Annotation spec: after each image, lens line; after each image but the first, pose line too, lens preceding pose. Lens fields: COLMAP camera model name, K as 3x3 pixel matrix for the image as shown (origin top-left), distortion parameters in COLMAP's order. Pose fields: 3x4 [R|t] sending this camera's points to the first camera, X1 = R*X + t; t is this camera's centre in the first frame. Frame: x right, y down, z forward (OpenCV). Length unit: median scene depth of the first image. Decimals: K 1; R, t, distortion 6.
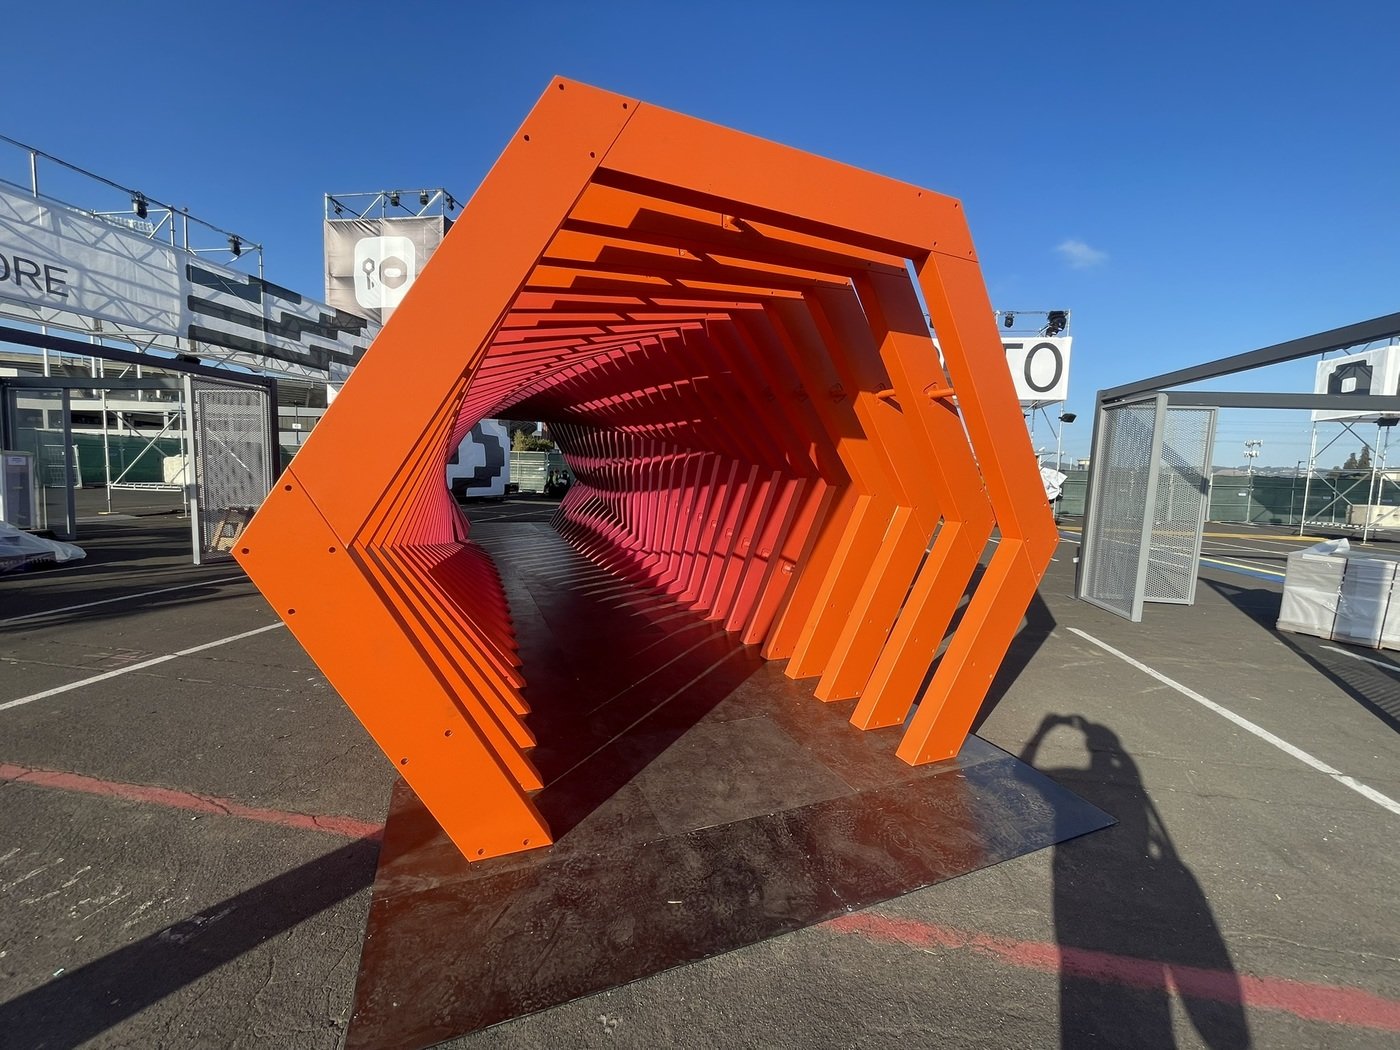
lens RADIAL K [[562.3, 0, 699.6], [0, 562.3, 526.6], [0, 0, 1]] dist [-0.000993, -0.000893]
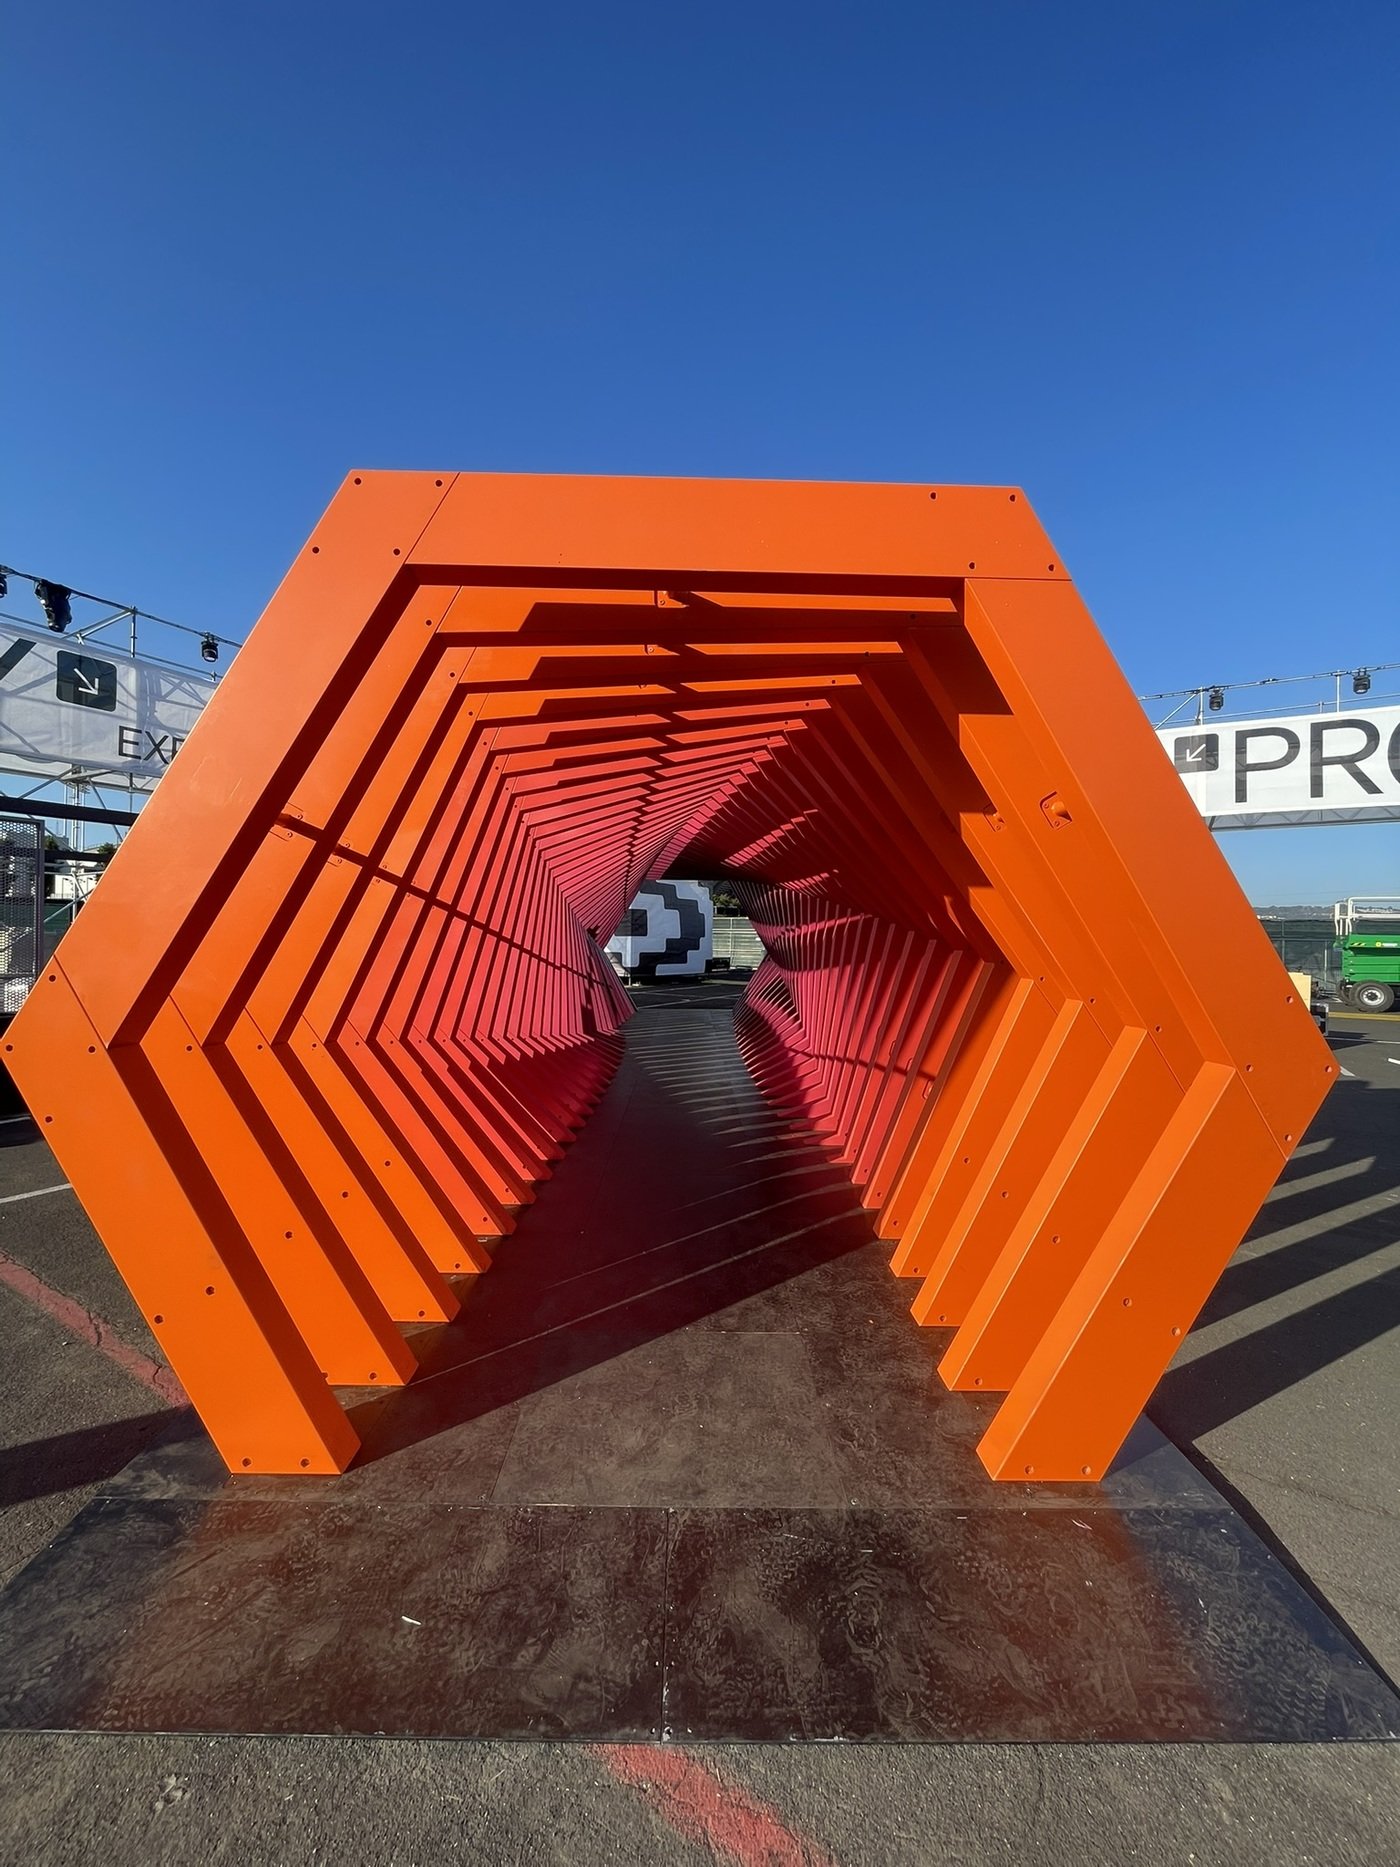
lens RADIAL K [[749.8, 0, 699.6], [0, 749.8, 934.6], [0, 0, 1]] dist [-0.000993, -0.000893]
pose [[0.925506, -0.022431, -0.378068, 0.395976], [-0.017580, 0.994624, -0.102048, -0.020318], [0.378325, 0.101092, 0.920136, 0.169134]]
